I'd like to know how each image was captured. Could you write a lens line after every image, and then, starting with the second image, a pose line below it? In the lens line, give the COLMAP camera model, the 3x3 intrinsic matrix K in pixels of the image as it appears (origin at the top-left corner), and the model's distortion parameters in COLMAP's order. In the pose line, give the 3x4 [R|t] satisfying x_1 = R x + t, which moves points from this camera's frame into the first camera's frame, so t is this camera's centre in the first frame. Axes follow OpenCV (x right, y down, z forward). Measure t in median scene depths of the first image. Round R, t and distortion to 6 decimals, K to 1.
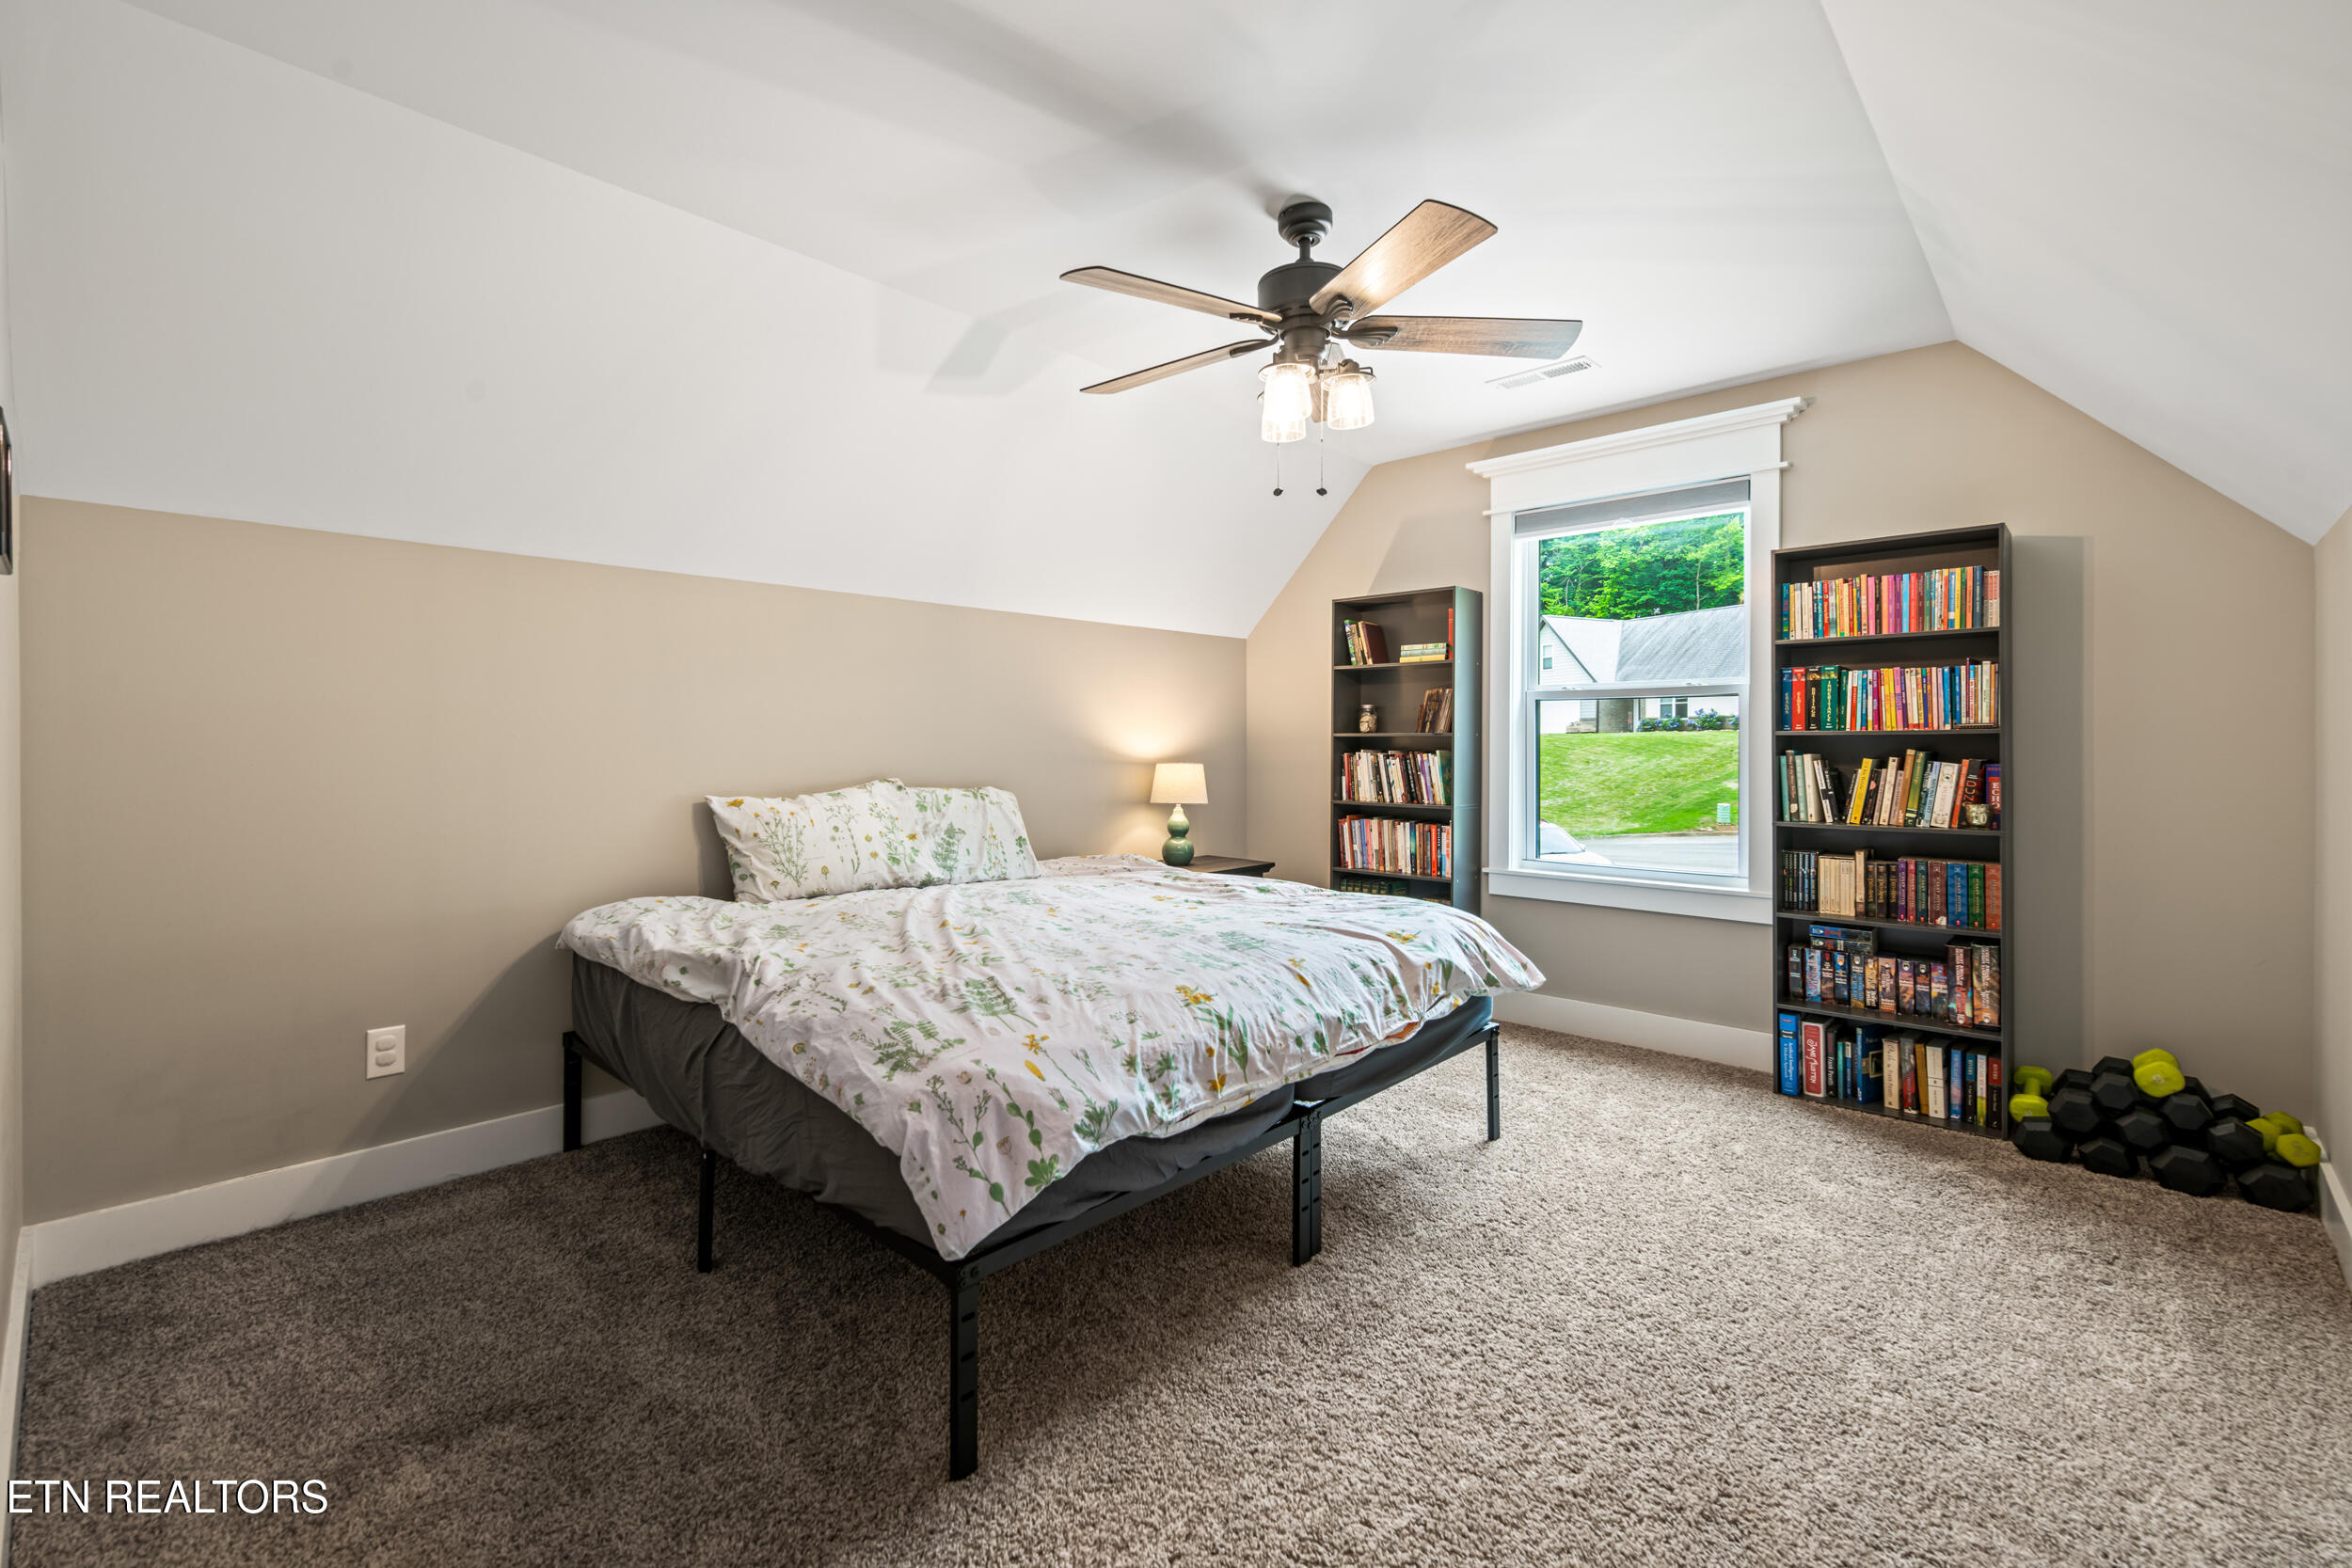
lens RADIAL K [[1021.1, 0, 1175.8], [0, 1021.1, 738.6], [0, 0, 1]] dist [0.000856, 0.000052]
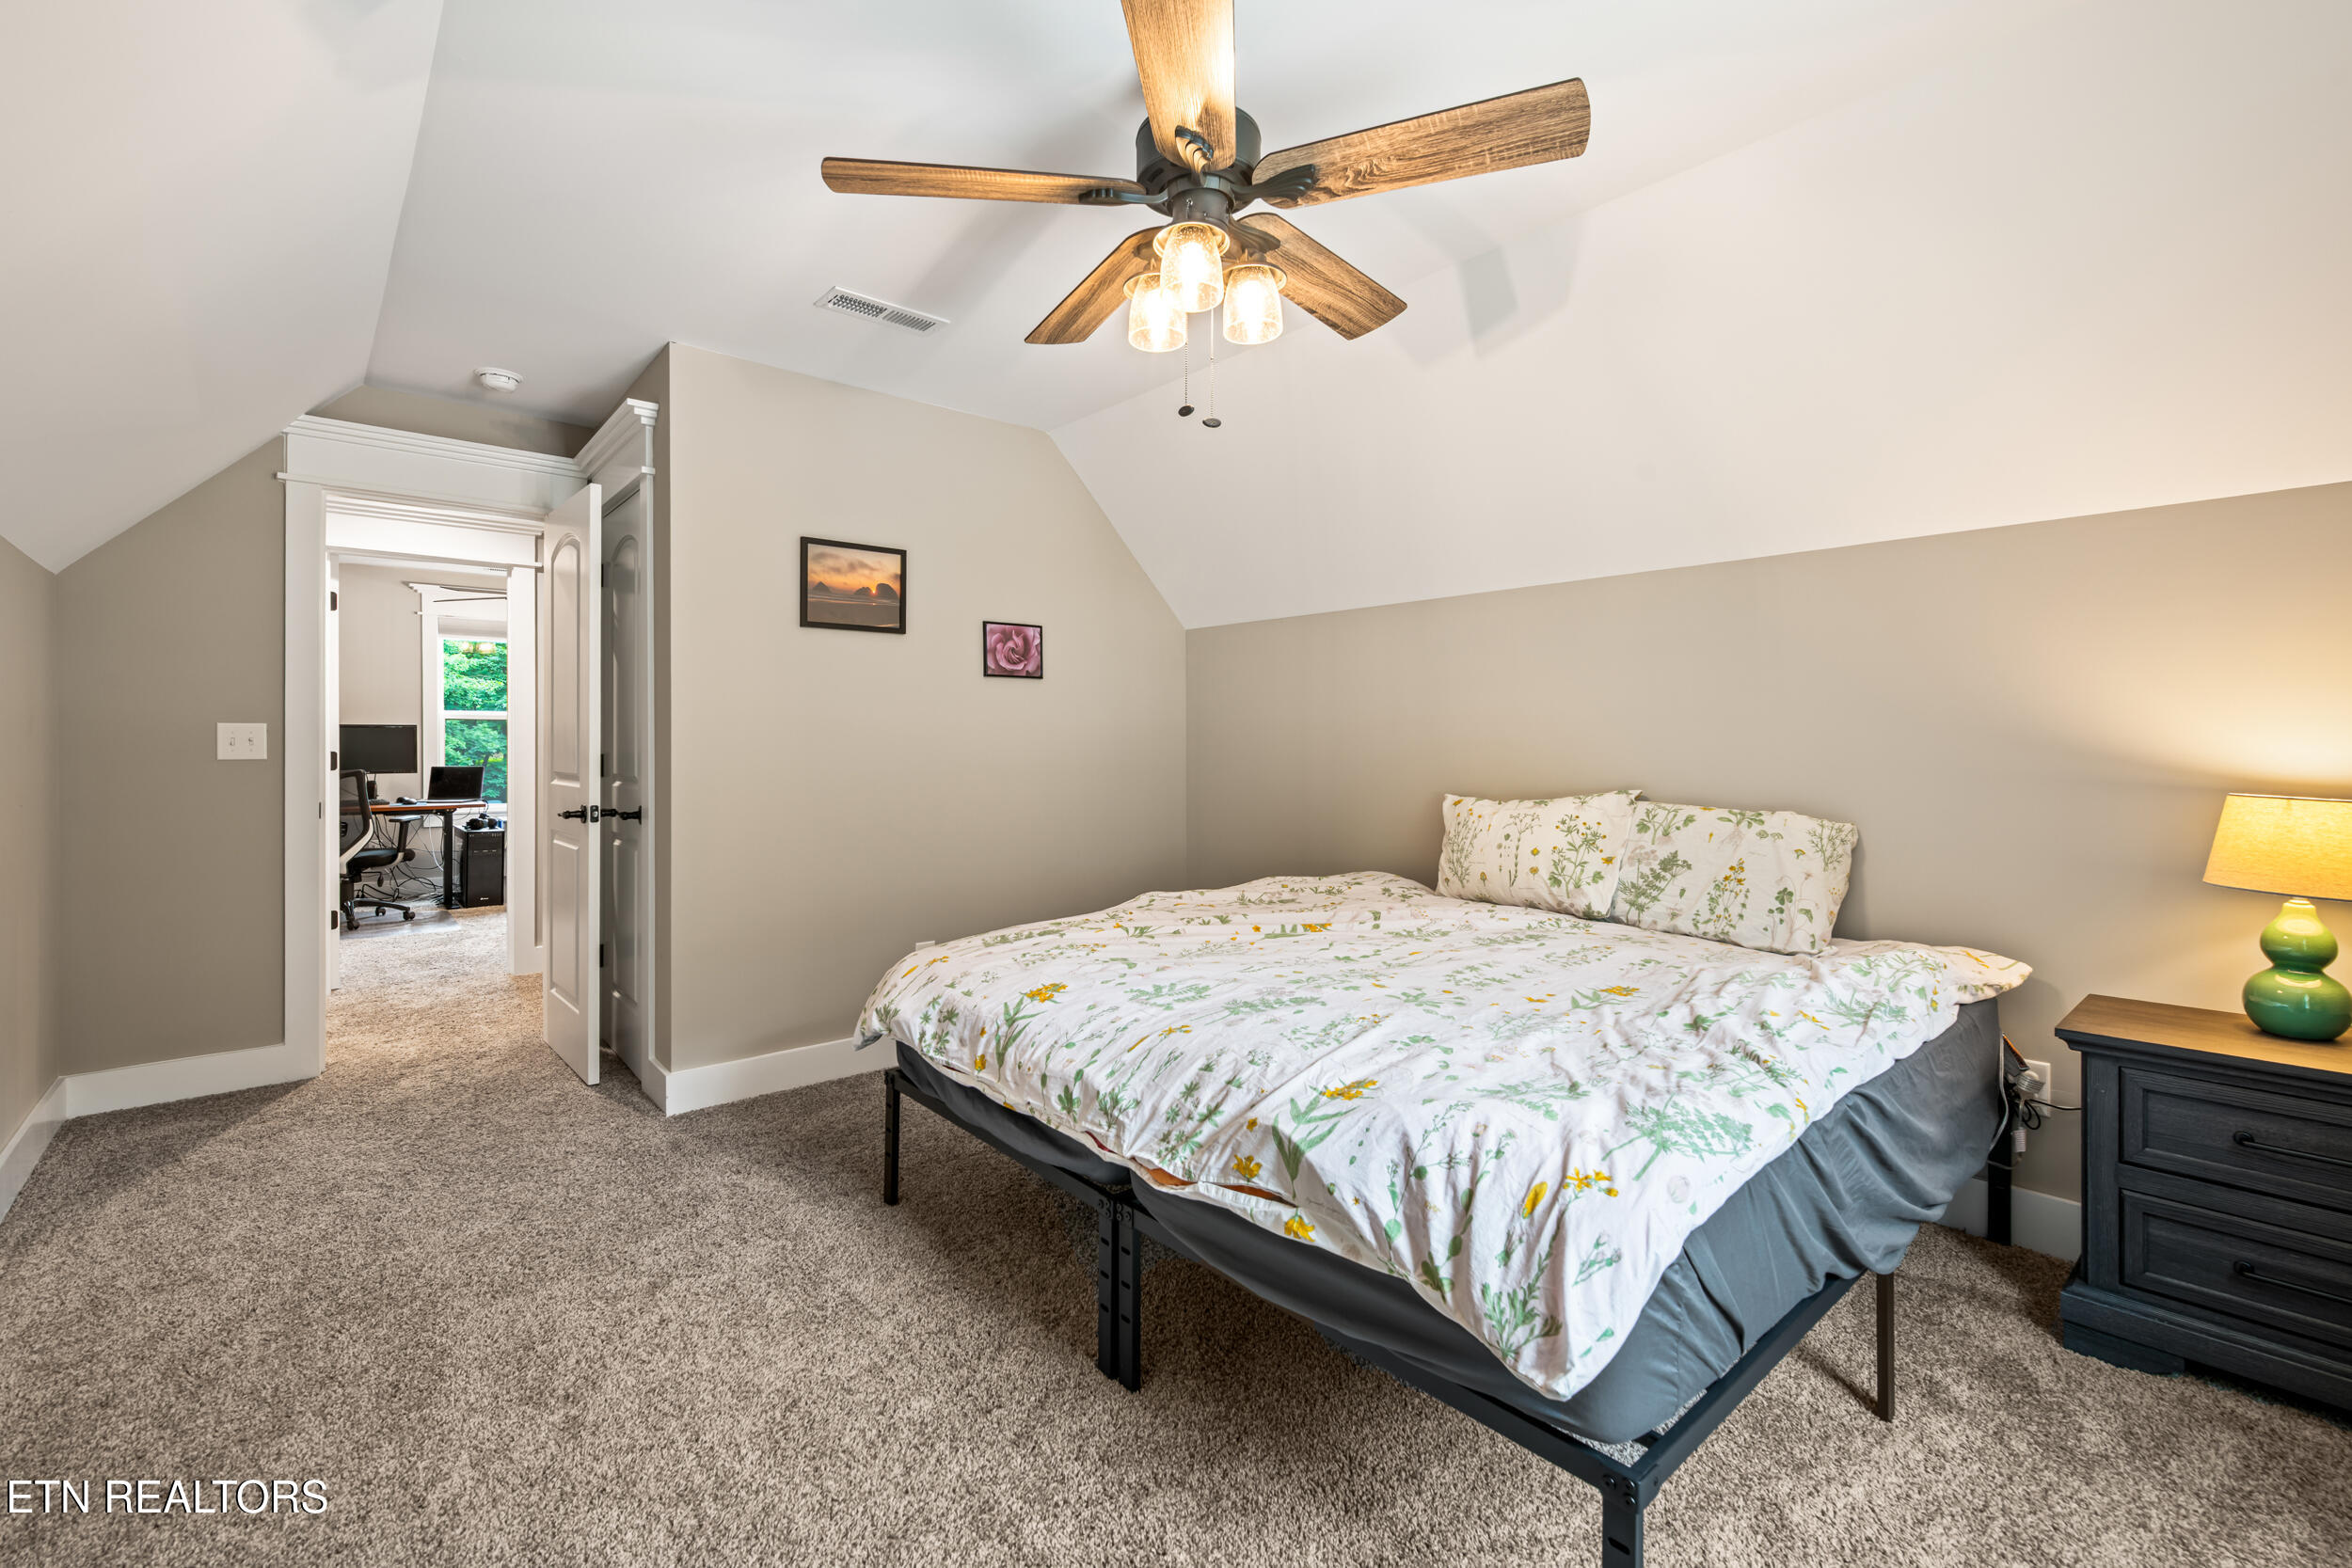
lens RADIAL K [[1033.1, 0, 1179.7], [0, 1033.1, 753.9], [0, 0, 1]] dist [-0.000388, -0.000104]
pose [[-0.113613, 0.007618, -0.993496, 0.652570], [0.001960, 0.999970, 0.007443, 0.002652], [0.993523, -0.001102, -0.113624, 0.792639]]
